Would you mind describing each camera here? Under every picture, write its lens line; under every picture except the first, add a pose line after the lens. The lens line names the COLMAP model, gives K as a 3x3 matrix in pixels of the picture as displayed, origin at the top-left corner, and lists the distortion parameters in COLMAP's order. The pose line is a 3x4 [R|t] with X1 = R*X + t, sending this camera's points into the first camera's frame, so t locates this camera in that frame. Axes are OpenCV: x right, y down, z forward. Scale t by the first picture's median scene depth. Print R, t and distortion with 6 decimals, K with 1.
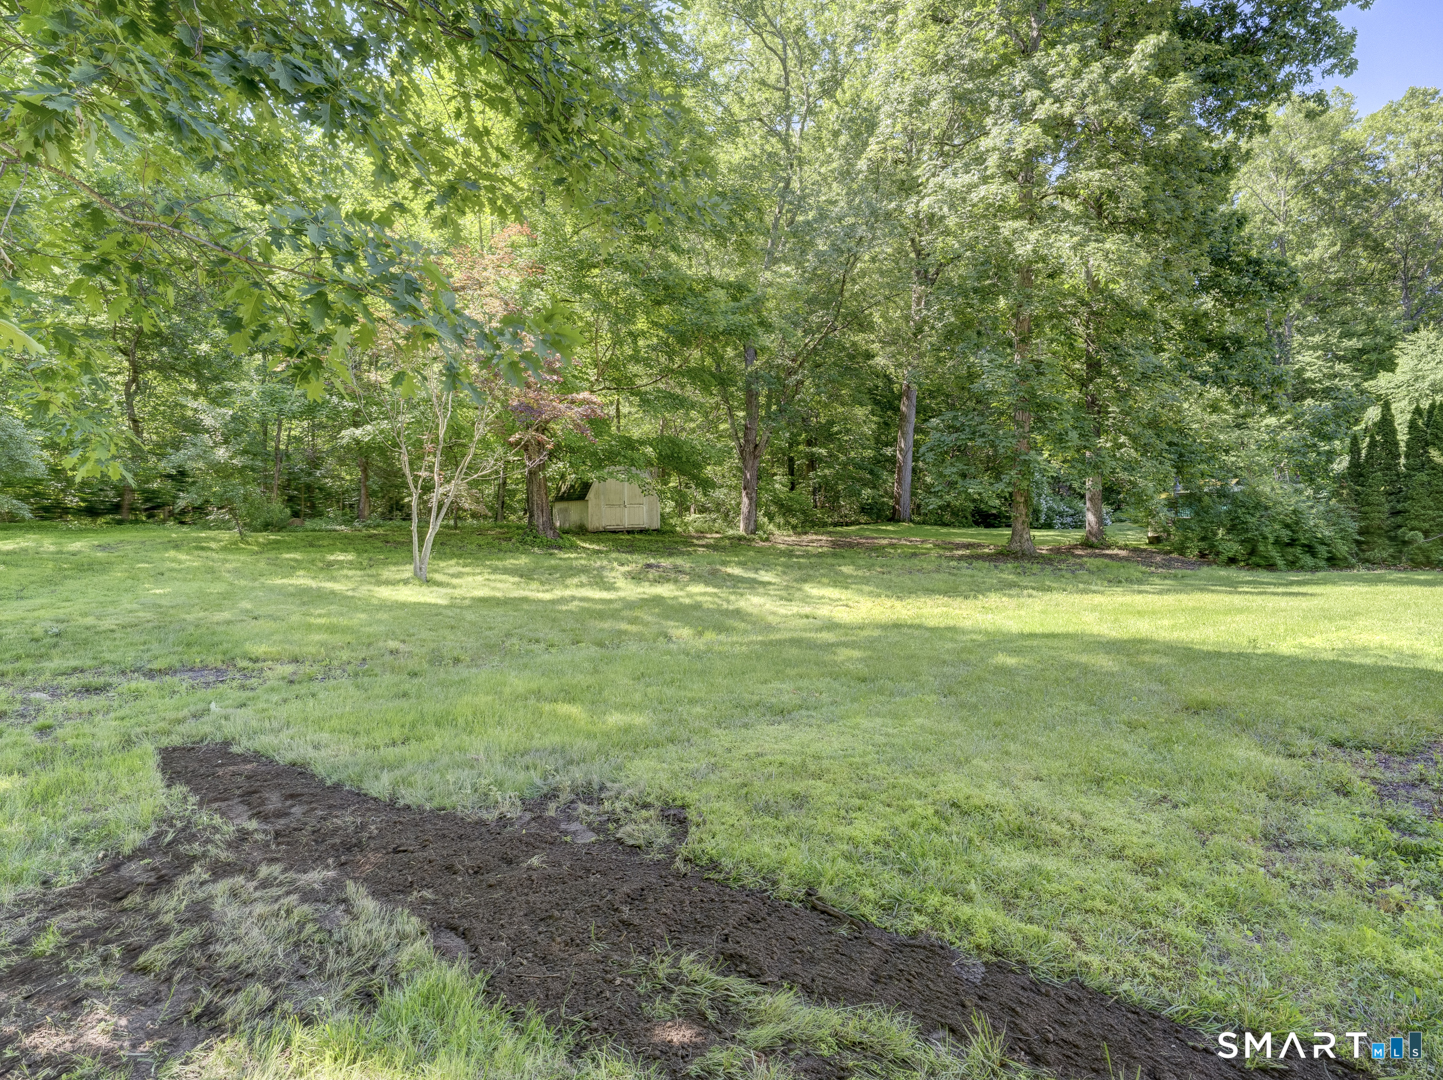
lens RADIAL K [[761.8, 0, 715.2], [0, 761.8, 531.5], [0, 0, 1]] dist [-0.009869, 0.005774]
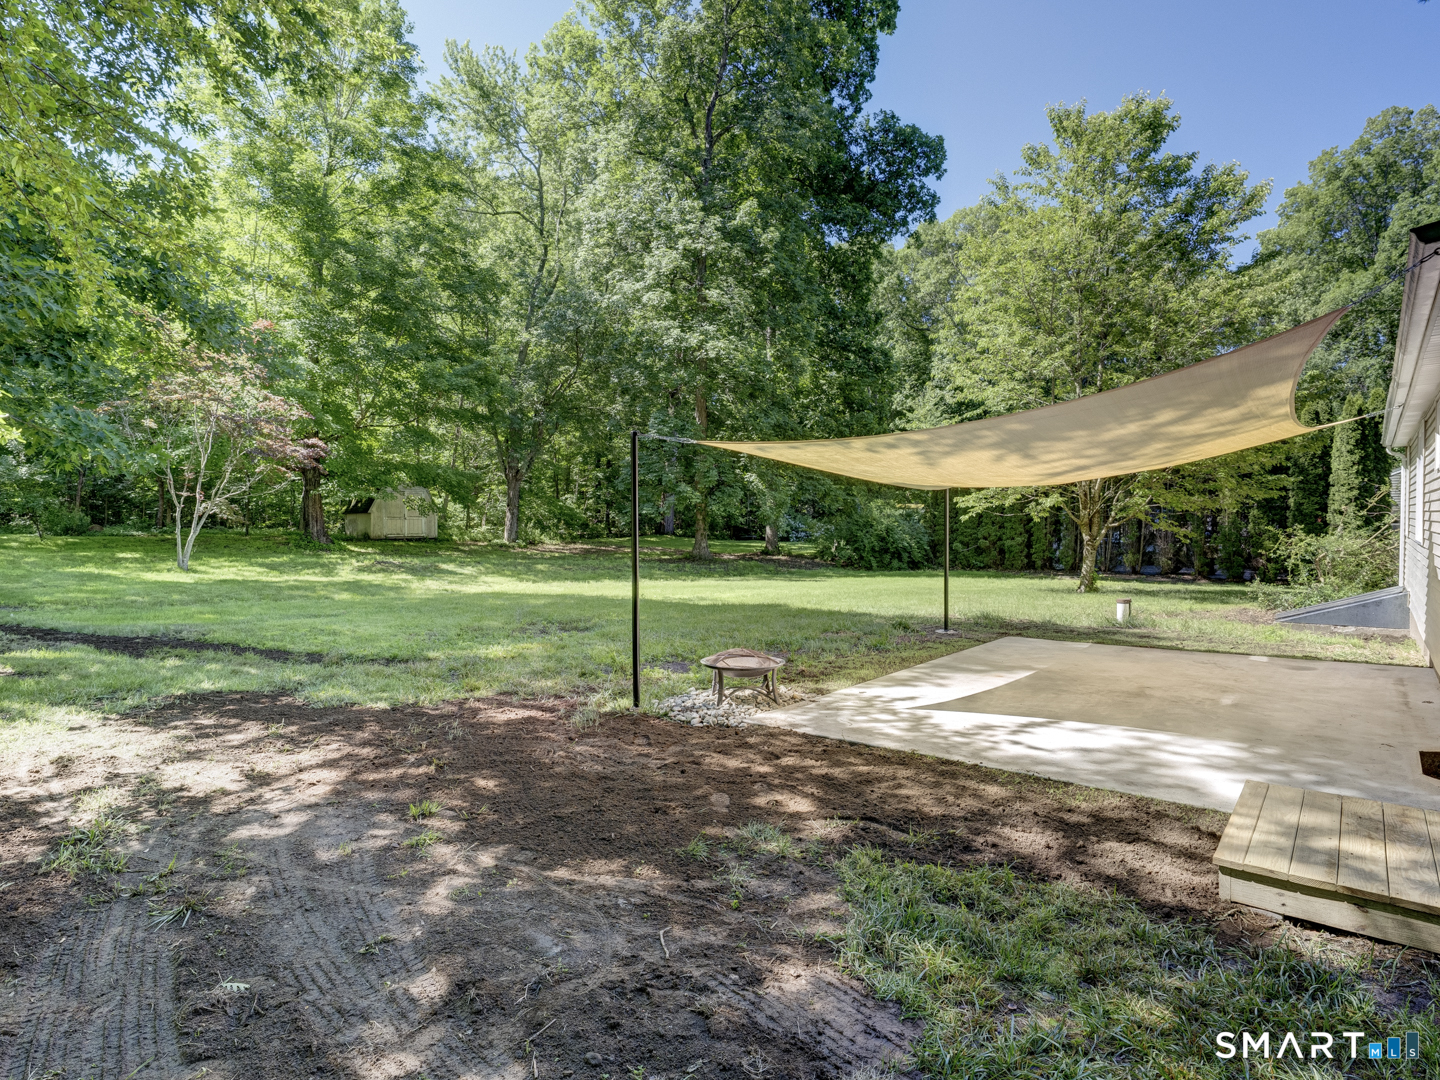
lens RADIAL K [[760.2, 0, 730.4], [0, 760.2, 545.3], [0, 0, 1]] dist [-0.009869, 0.005774]
pose [[0.985867, 0.008130, 0.167330, 0.240962], [-0.008051, 0.999967, -0.001152, 0.008410], [-0.167334, -0.000211, 0.985900, -0.352263]]
